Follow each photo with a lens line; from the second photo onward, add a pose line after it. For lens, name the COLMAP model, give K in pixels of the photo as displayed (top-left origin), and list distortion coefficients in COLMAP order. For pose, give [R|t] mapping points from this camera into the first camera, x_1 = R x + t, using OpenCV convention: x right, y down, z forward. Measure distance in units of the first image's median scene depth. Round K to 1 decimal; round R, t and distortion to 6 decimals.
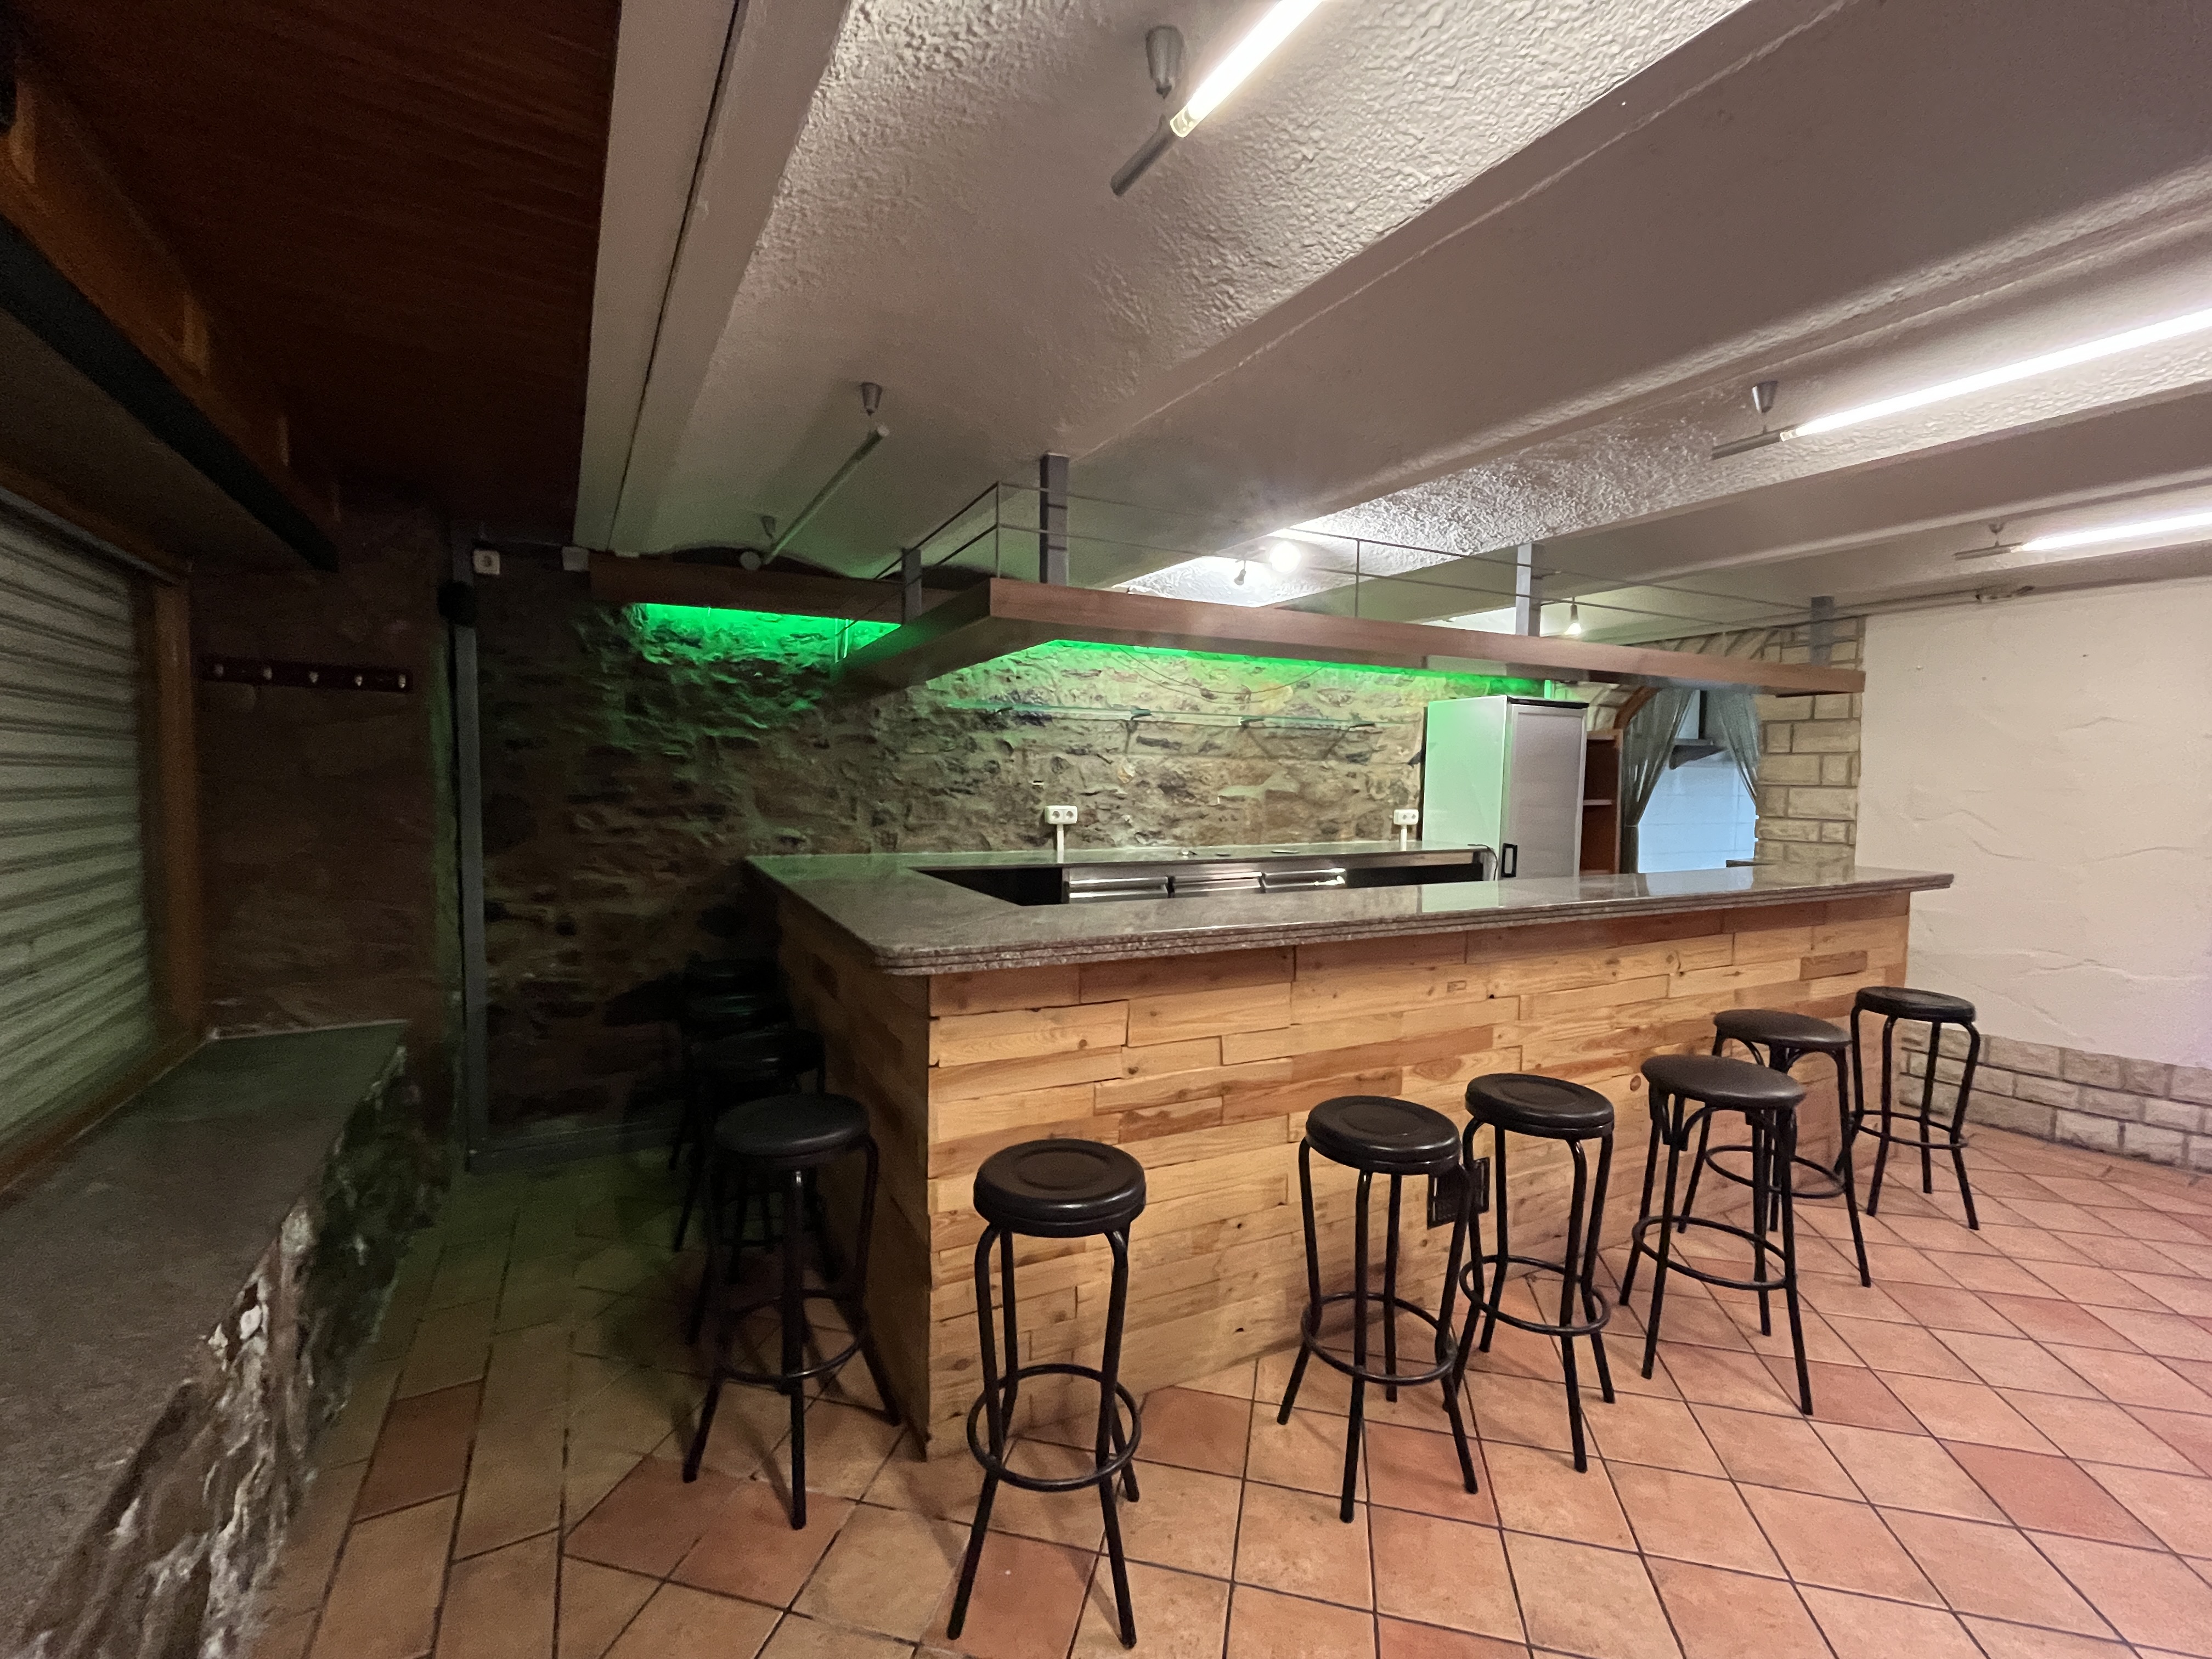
lens RADIAL K [[898.9, 0, 1106.0], [0, 898.9, 829.5], [0, 0, 1]] dist [0.000847, -0.000409]
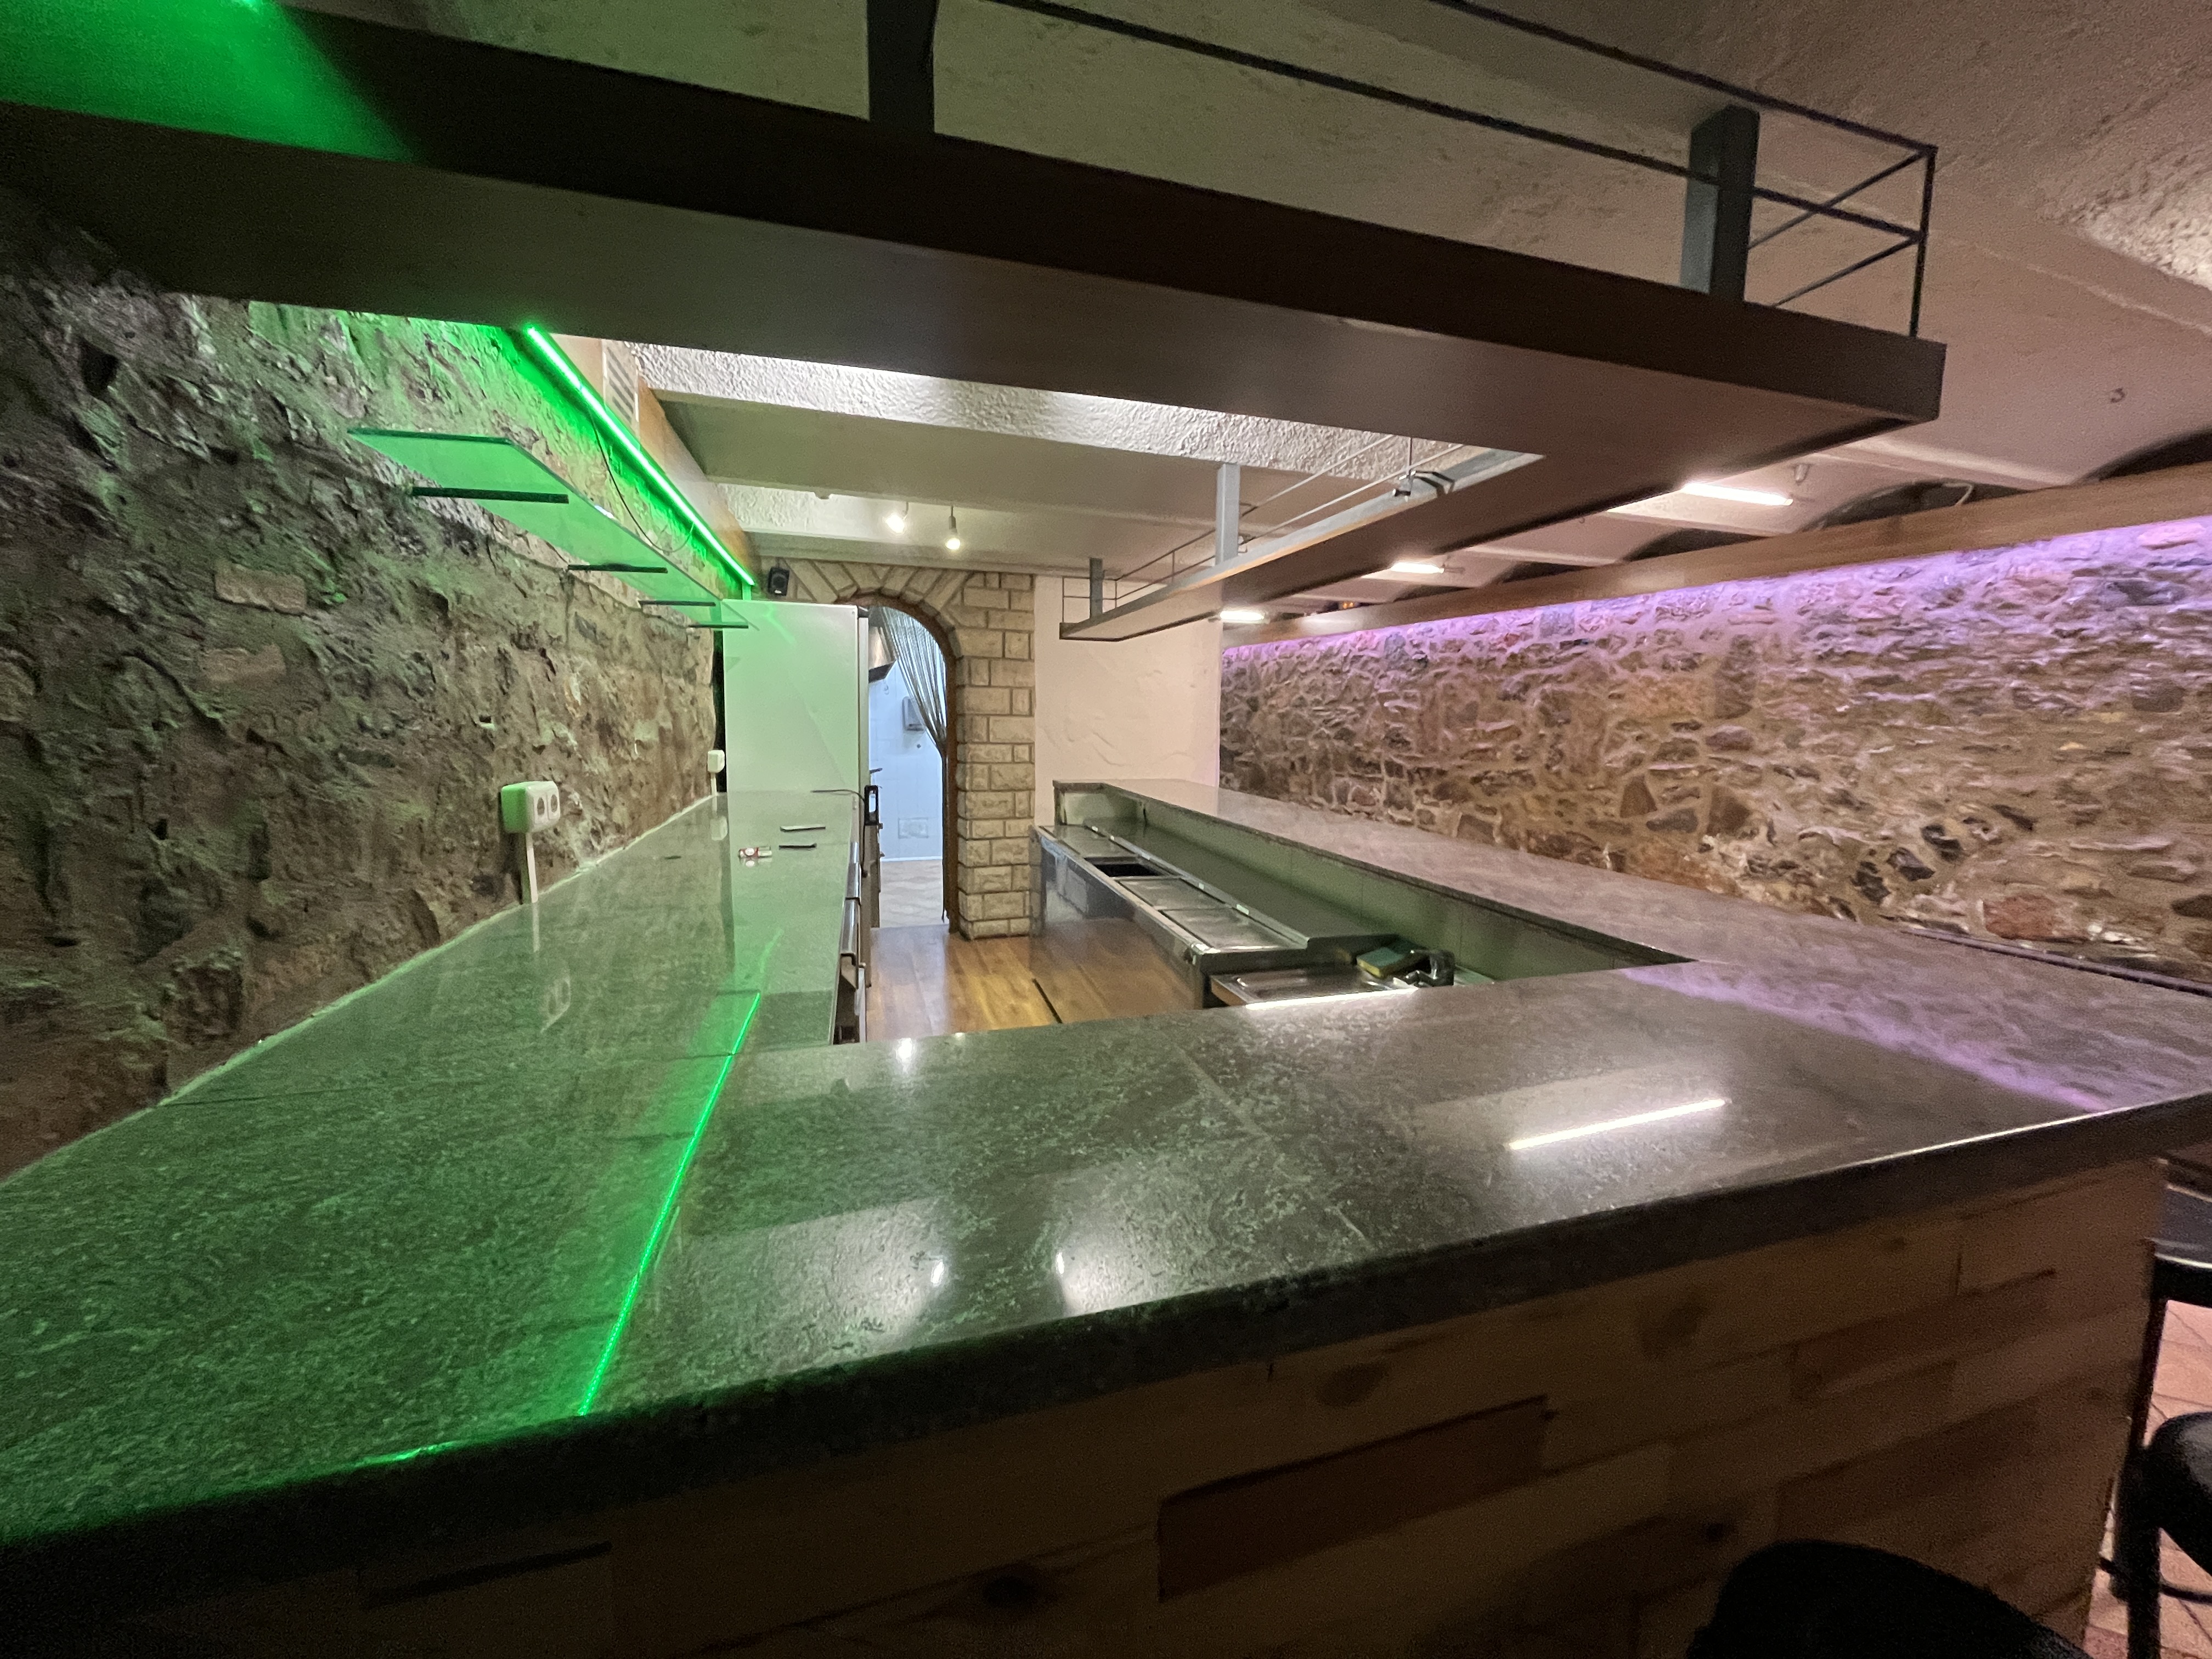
lens RADIAL K [[896.6, 0, 1106.0], [0, 896.6, 828.5], [0, 0, 1]] dist [-0.003733, 0.000033]
pose [[0.180512, -0.130747, 0.974844, -0.583907], [0.043504, 0.991217, 0.124887, -0.068062], [-0.982610, 0.019866, 0.184615, 1.068650]]
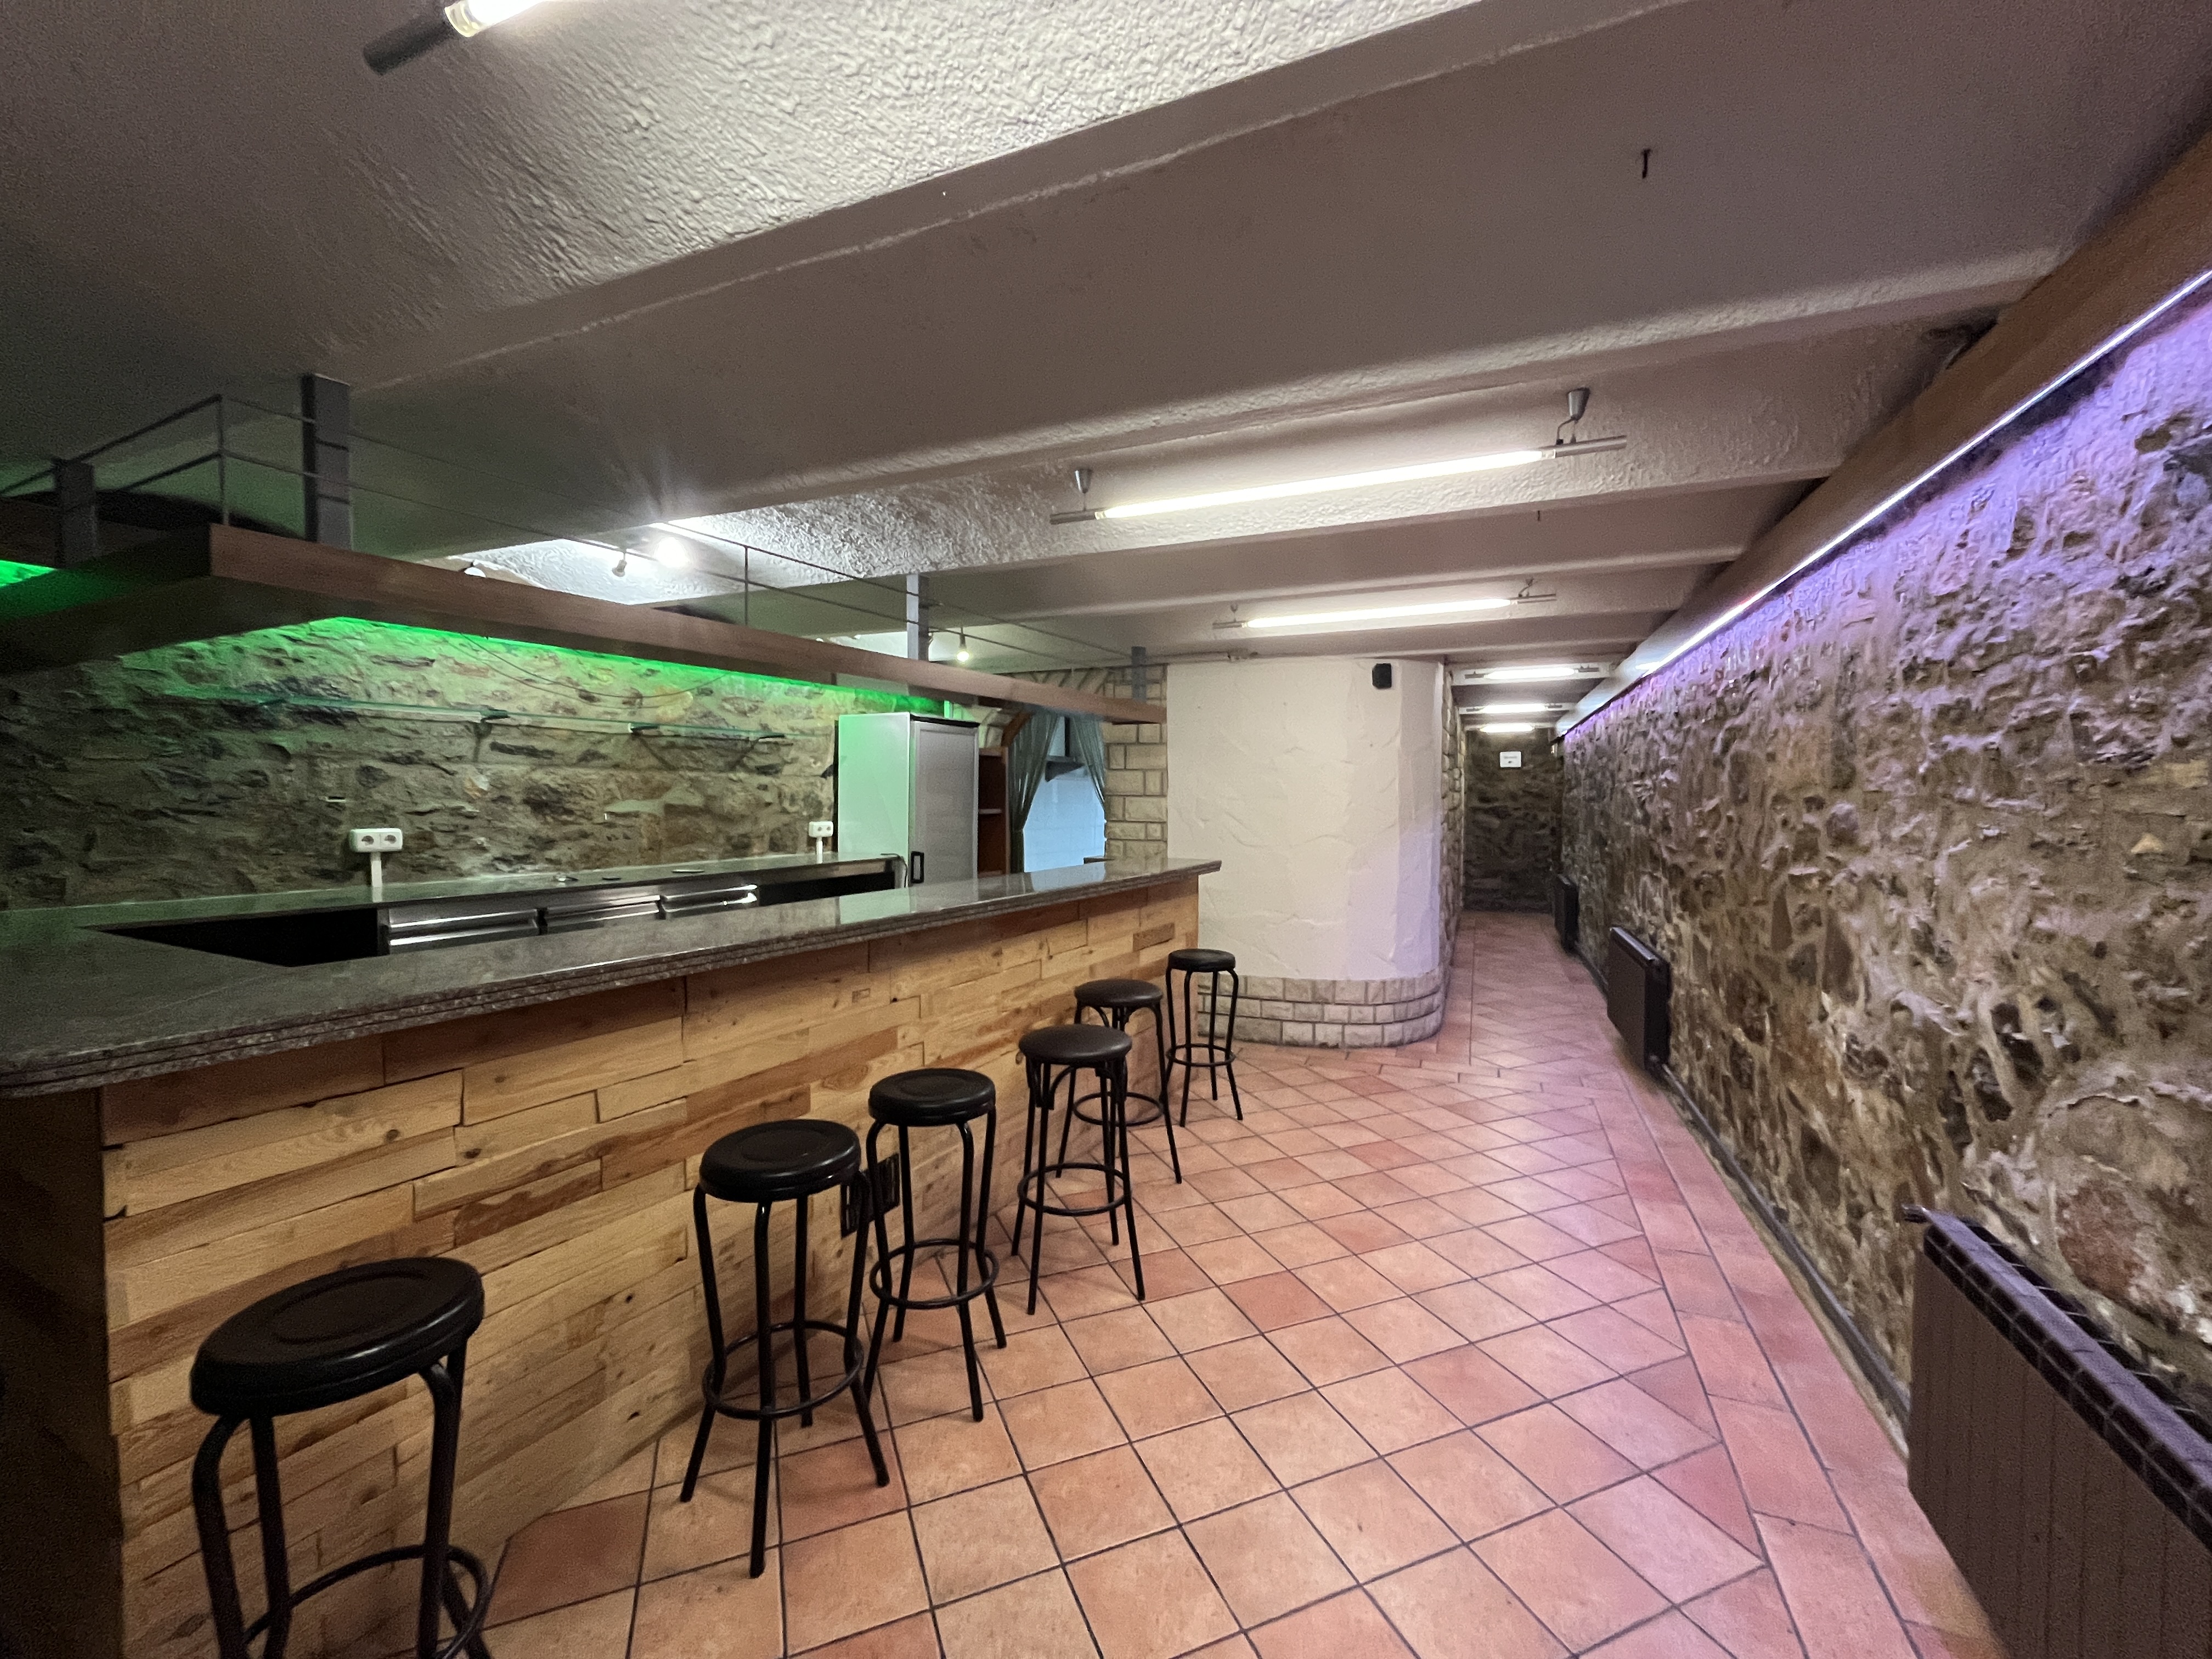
lens RADIAL K [[896.6, 0, 1106.0], [0, 896.6, 828.5], [0, 0, 1]] dist [-0.003733, 0.000033]
pose [[0.816455, -0.029471, 0.576657, 0.030481], [0.036394, 0.999337, -0.000456, -0.004647], [-0.576262, 0.021359, 0.816986, -0.002604]]
